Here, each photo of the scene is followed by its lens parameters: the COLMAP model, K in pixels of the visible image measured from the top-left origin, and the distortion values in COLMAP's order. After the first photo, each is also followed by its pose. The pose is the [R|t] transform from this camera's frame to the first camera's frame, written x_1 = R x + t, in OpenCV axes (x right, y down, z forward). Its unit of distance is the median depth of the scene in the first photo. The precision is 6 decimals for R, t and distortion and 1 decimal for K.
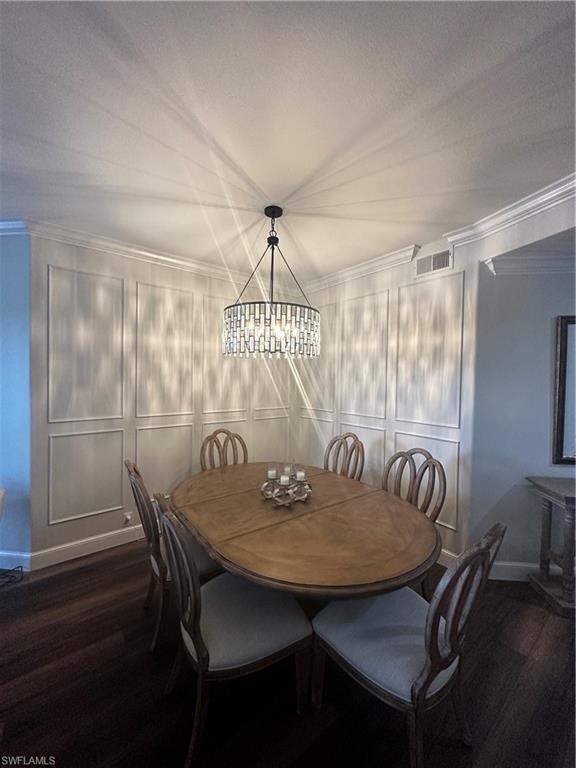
lens RADIAL K [[308.9, 0, 288.0], [0, 308.9, 384.0], [0, 0, 1]] dist [0.001201, 0.000039]
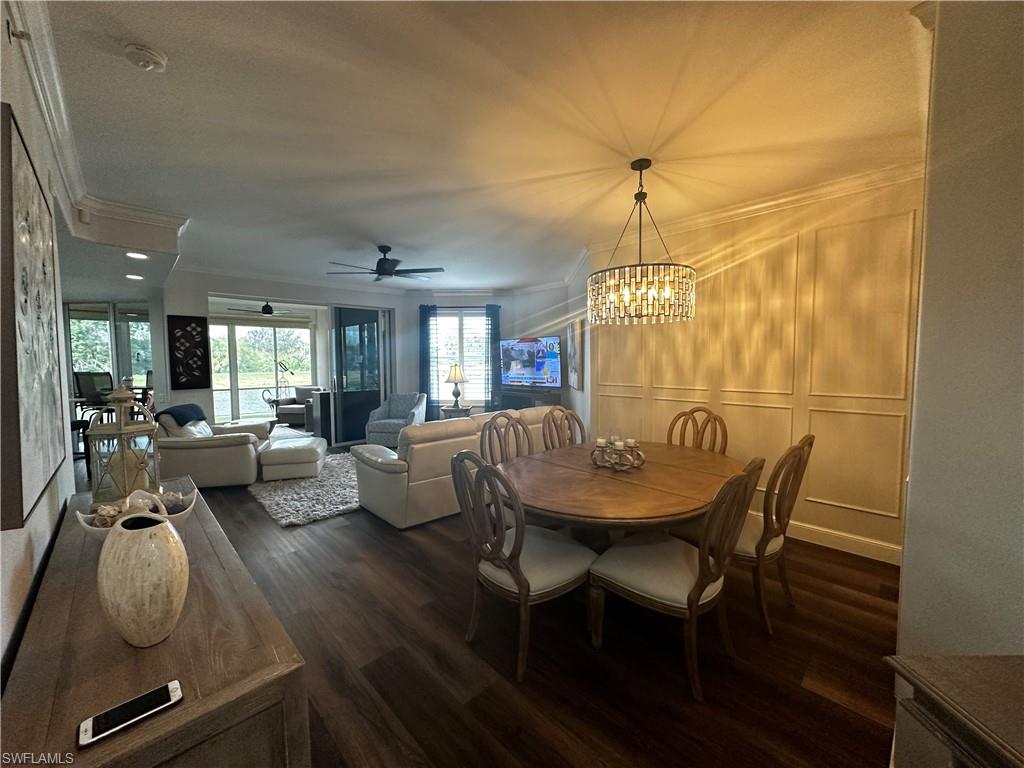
lens RADIAL K [[411.9, 0, 512.0], [0, 411.9, 384.0], [0, 0, 1]] dist [0.001201, 0.000039]
pose [[0.100978, 0.048443, -0.993709, 0.871159], [-0.009874, 0.998813, 0.047689, 0.032896], [0.994840, 0.004997, 0.101336, 0.366354]]
